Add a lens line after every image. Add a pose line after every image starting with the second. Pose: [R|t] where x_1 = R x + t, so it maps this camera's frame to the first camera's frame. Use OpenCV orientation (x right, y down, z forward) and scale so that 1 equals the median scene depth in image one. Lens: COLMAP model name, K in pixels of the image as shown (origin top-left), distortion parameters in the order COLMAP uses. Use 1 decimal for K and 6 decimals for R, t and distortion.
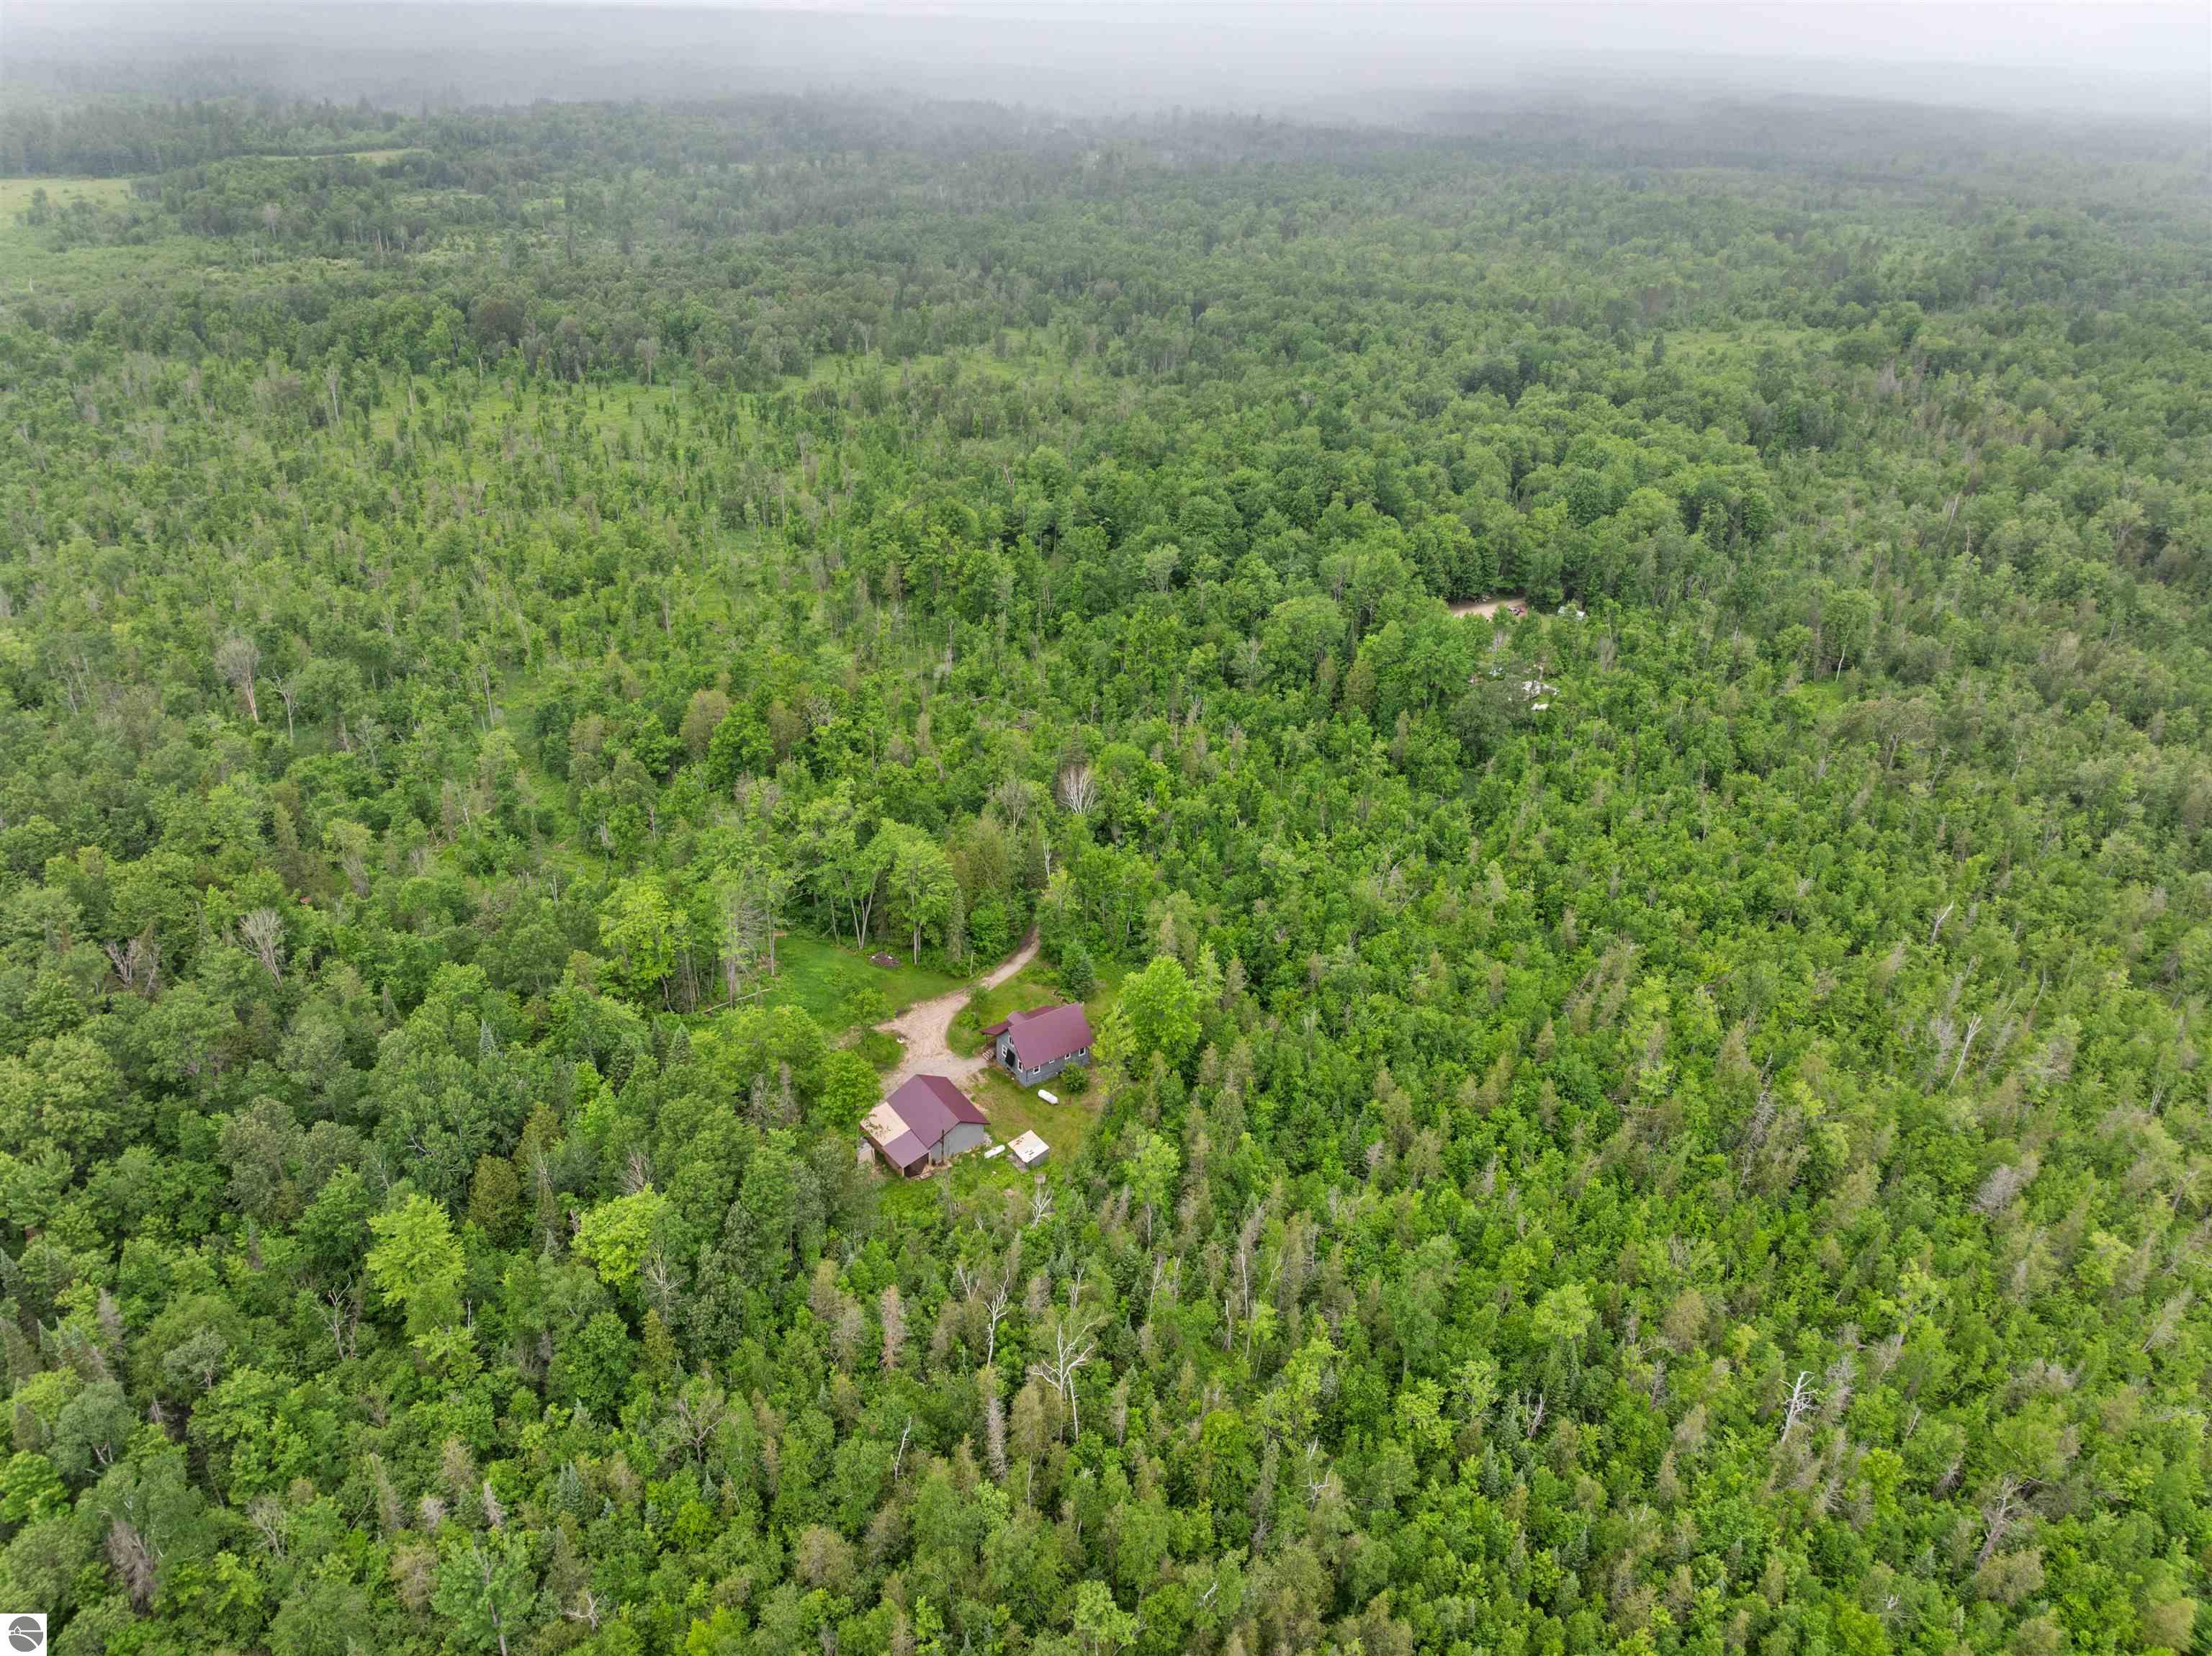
lens RADIAL K [[1536.8, 0, 1122.2], [0, 1536.8, 696.3], [0, 0, 1]] dist [-0.034973, 0.002558]
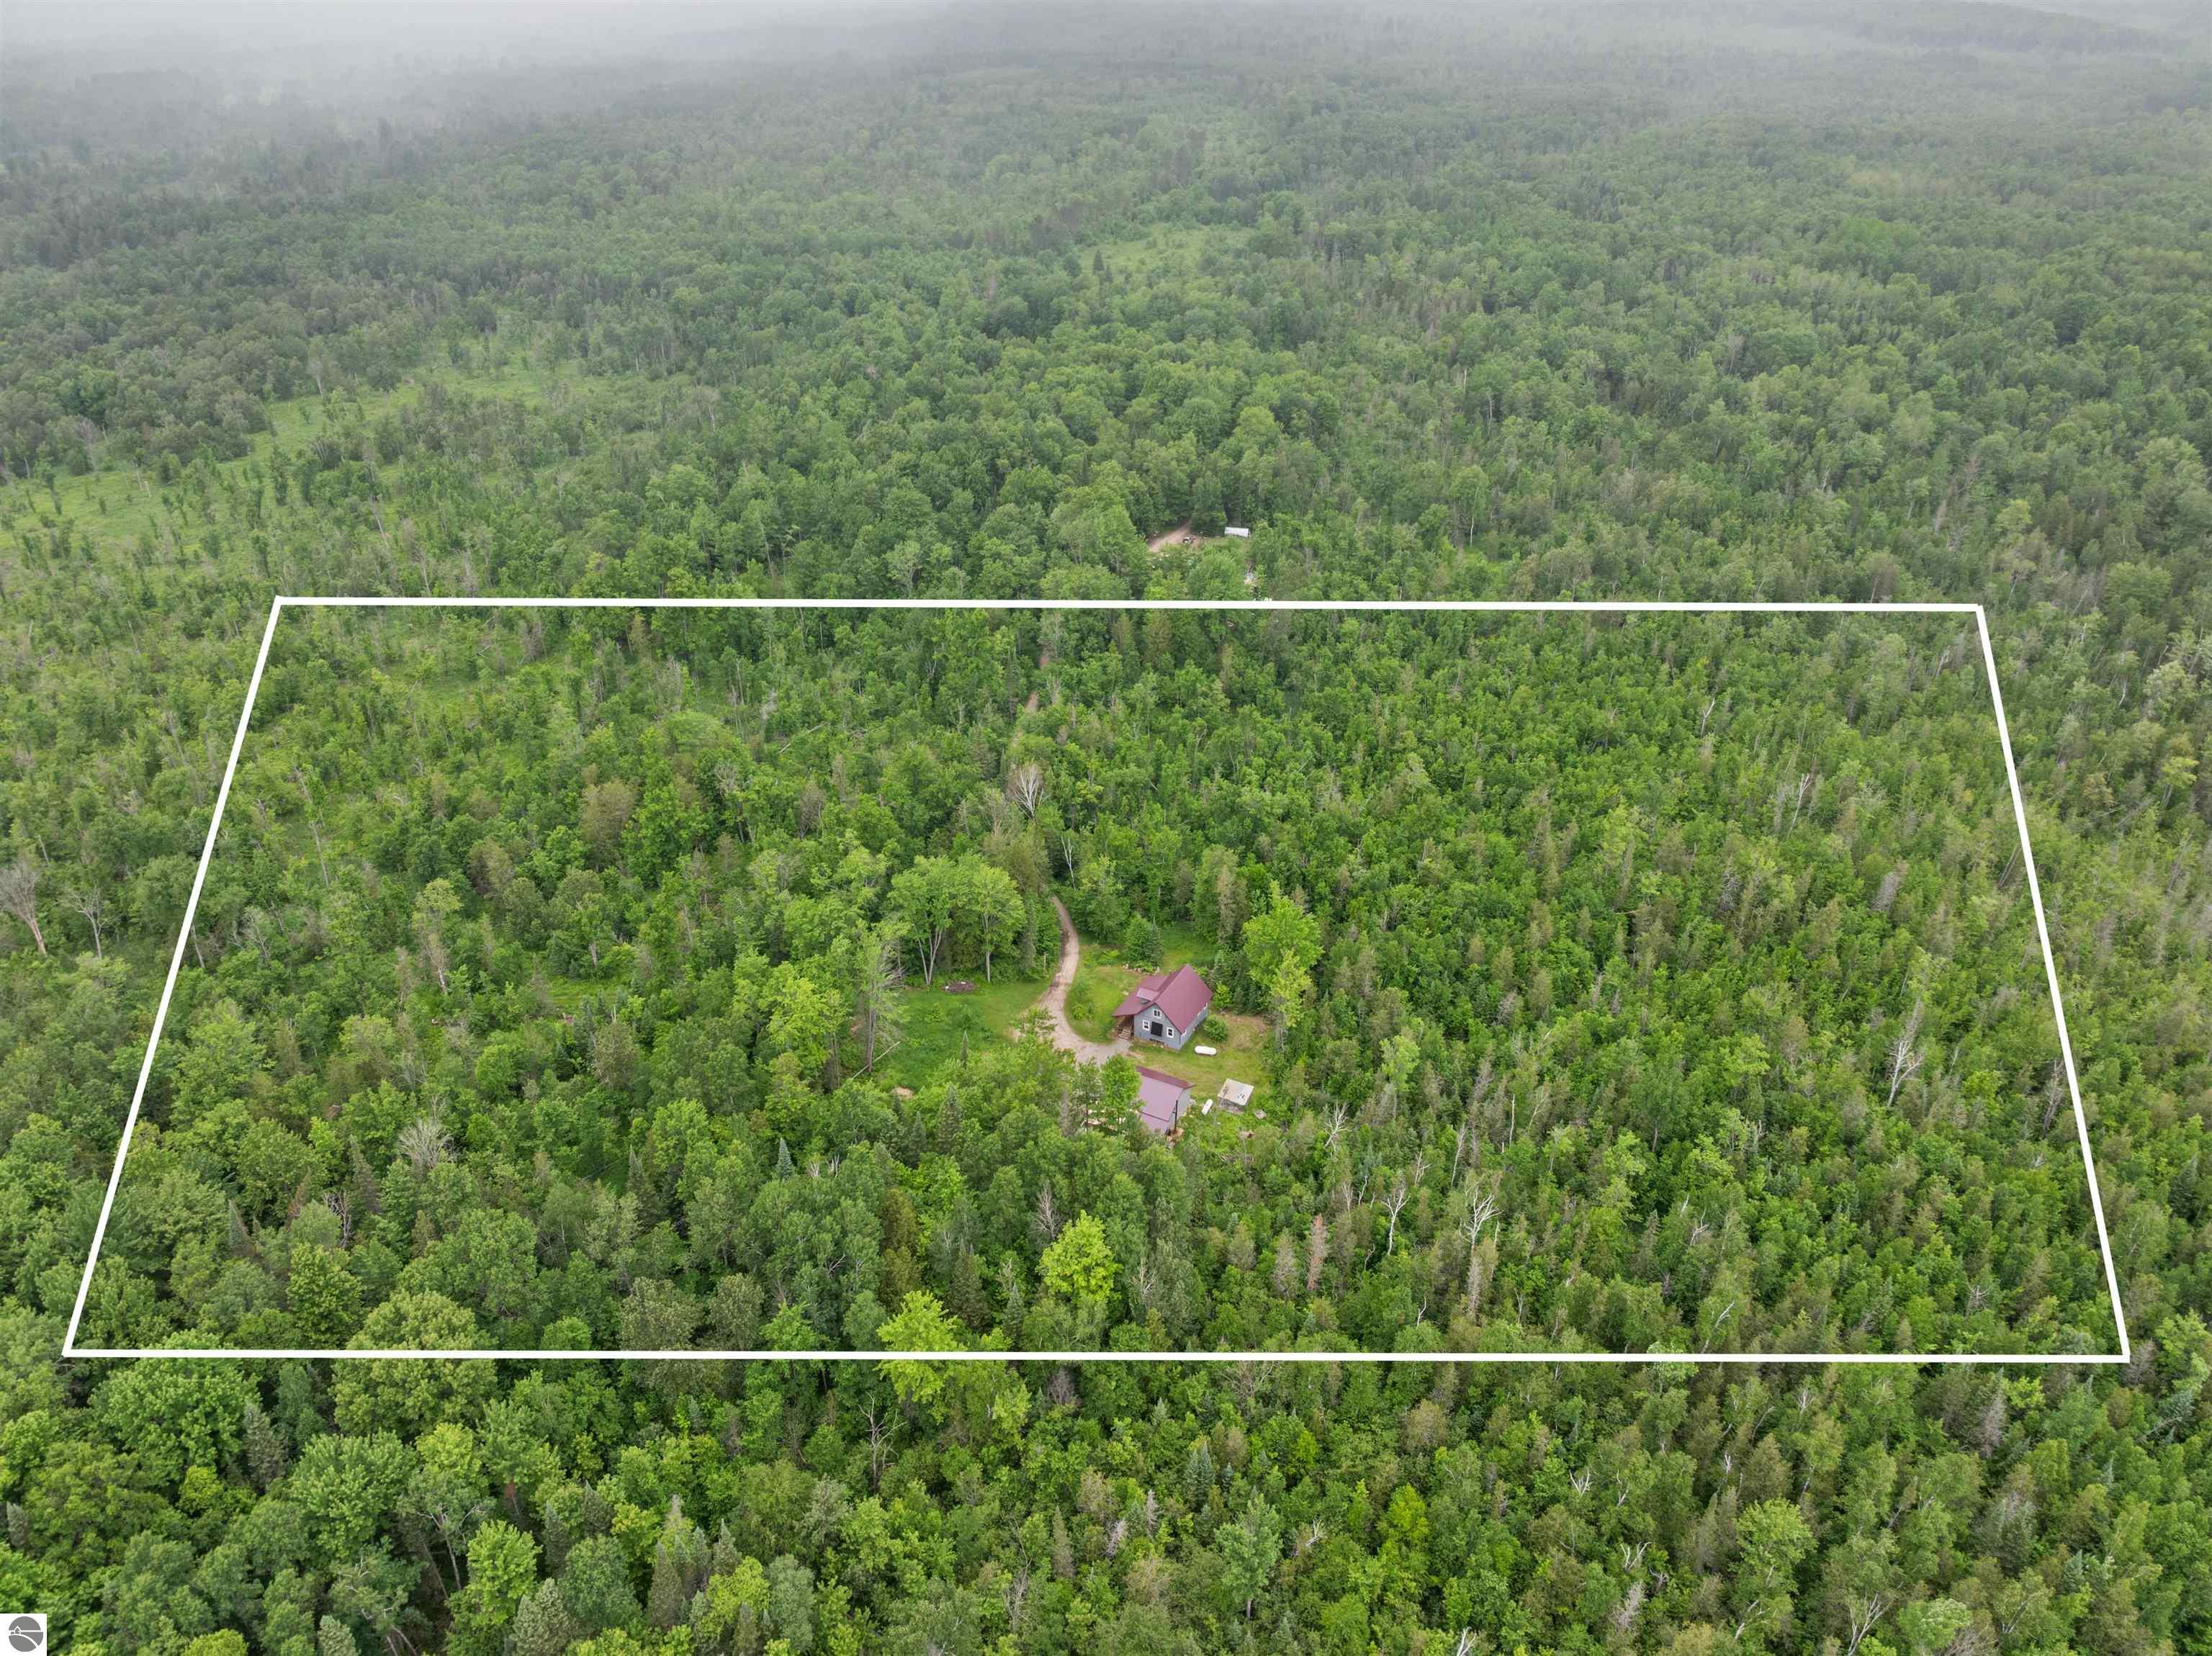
lens RADIAL K [[1536.8, 0, 1122.2], [0, 1536.8, 696.3], [0, 0, 1]] dist [-0.034973, 0.002558]
pose [[0.904291, -0.233665, 0.357294, -0.370562], [0.217788, 0.972316, 0.084672, -0.086464], [-0.367188, 0.001246, 0.930146, -0.032146]]
